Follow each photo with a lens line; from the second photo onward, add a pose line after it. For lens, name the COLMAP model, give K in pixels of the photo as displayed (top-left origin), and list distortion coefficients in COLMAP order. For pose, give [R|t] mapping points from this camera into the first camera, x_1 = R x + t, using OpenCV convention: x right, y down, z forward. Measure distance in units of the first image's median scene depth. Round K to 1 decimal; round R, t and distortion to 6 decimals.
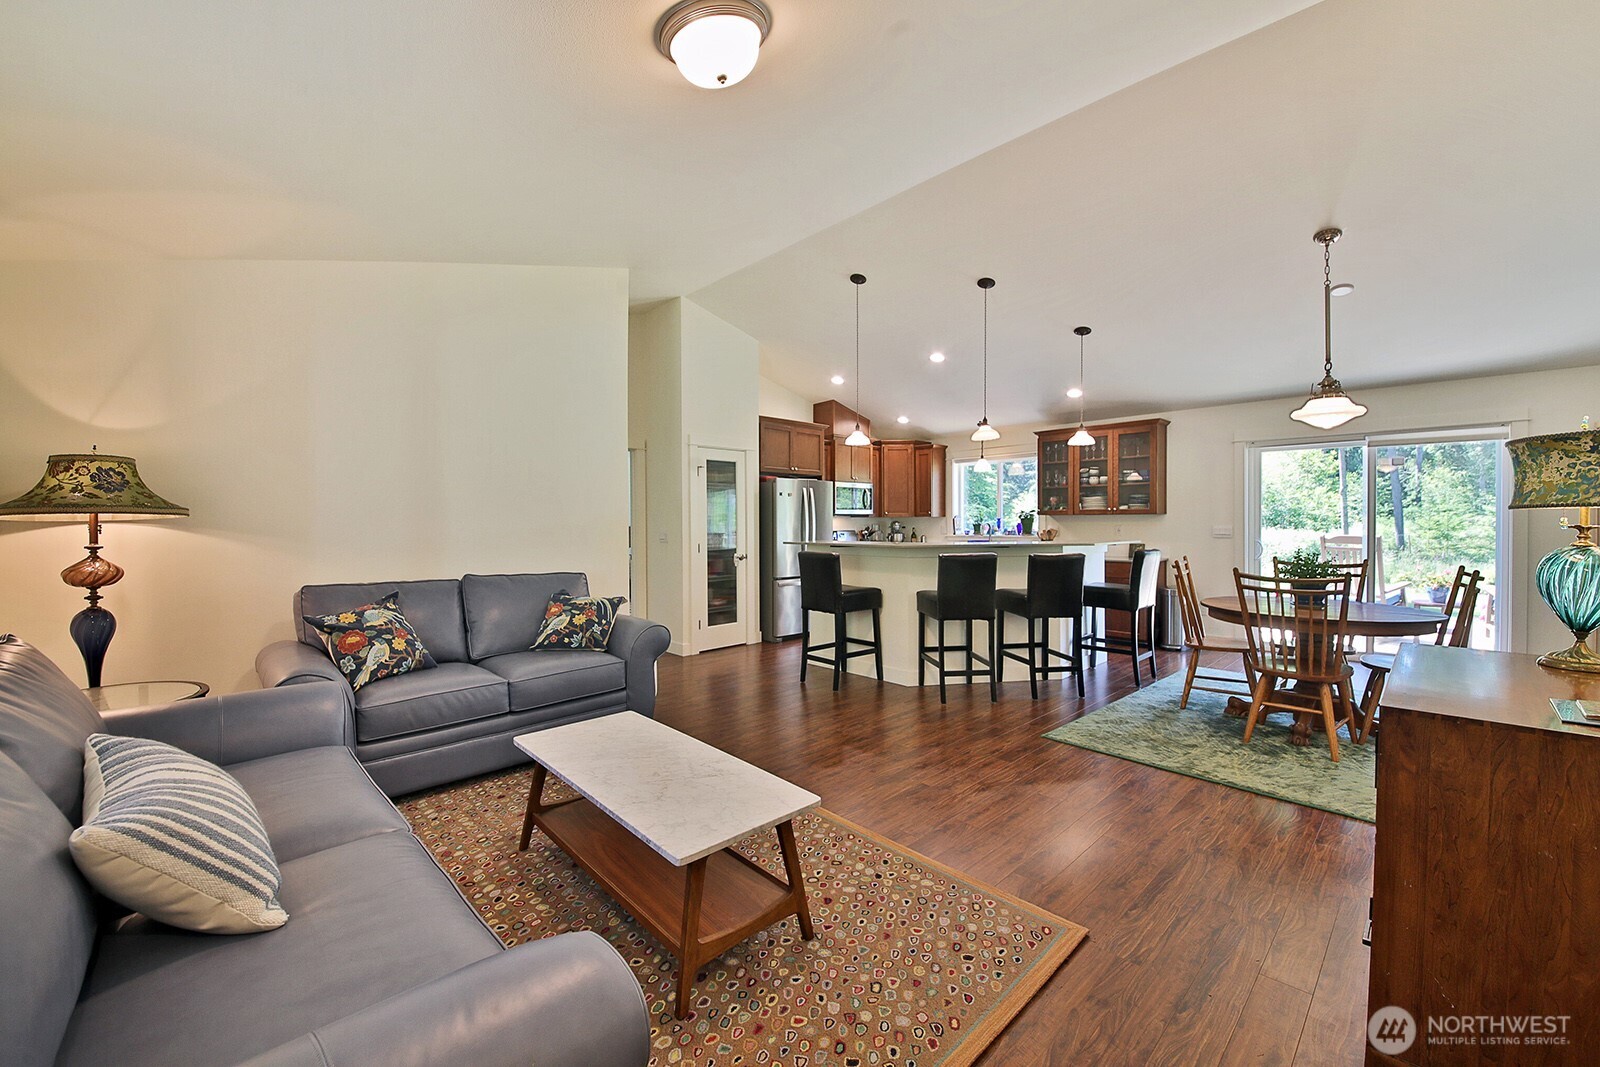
lens RADIAL K [[617.9, 0, 765.0], [0, 617.9, 531.3], [0, 0, 1]] dist [-0.043747, -0.000840]
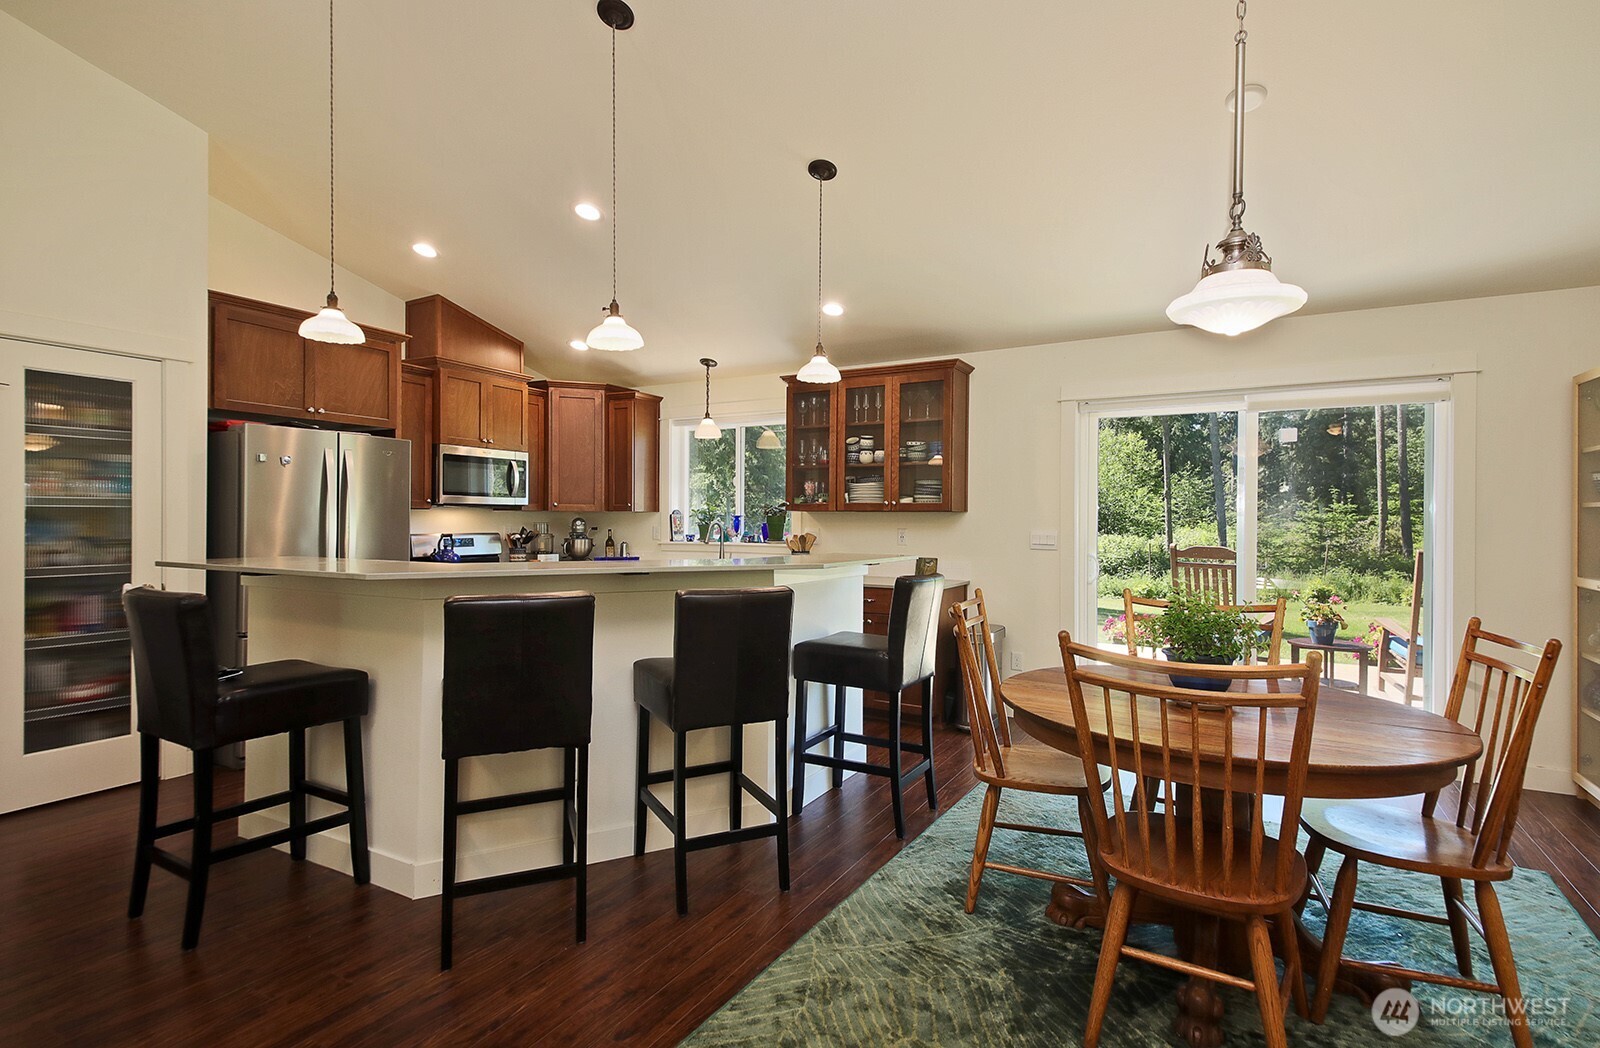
lens RADIAL K [[772.5, 0, 816.4], [0, 772.5, 533.4], [0, 0, 1]] dist [0.018963, -0.000325]
pose [[0.936103, 0.006796, 0.351661, 0.219662], [-0.006625, 0.999977, -0.001691, -0.003014], [-0.351664, -0.000747, 0.936126, 0.283126]]
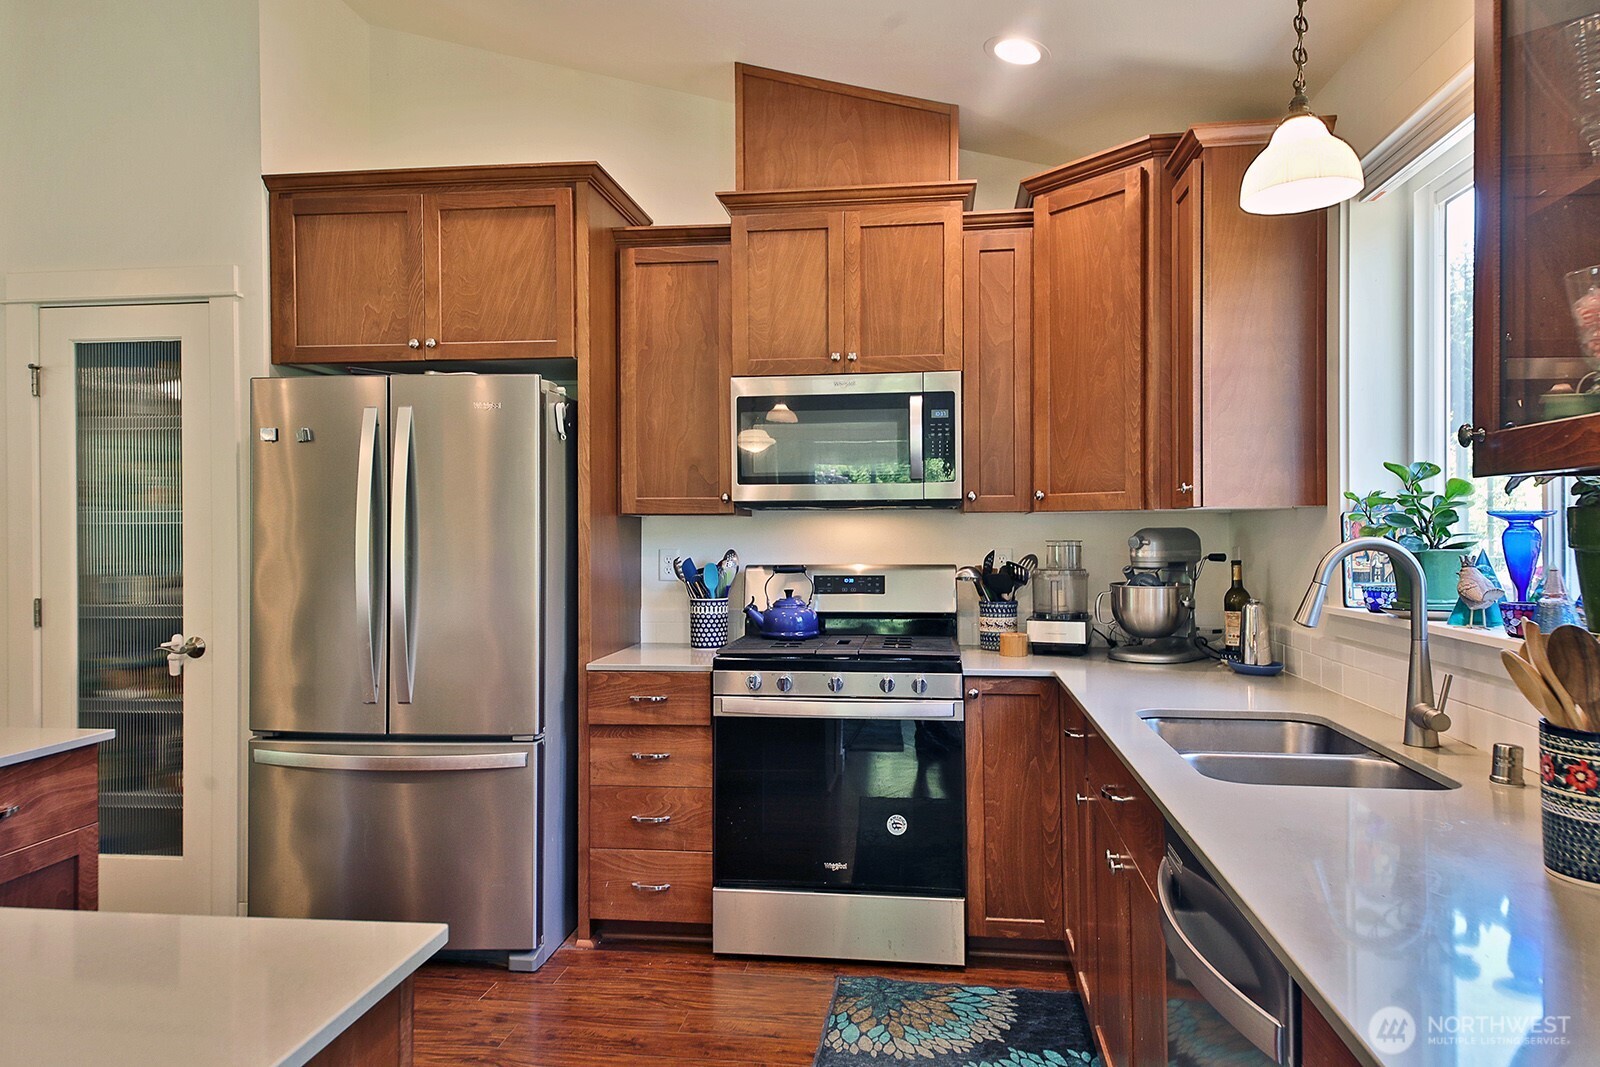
lens RADIAL K [[1087.3, 0, 792.5], [0, 1087.3, 542.2], [0, 0, 1]] dist [0.046265, 0.001274]
pose [[0.661262, 0.009111, -0.750100, 0.567202], [-0.012463, 0.999922, 0.001158, -0.014840], [0.750052, 0.008582, 0.661324, 0.858845]]
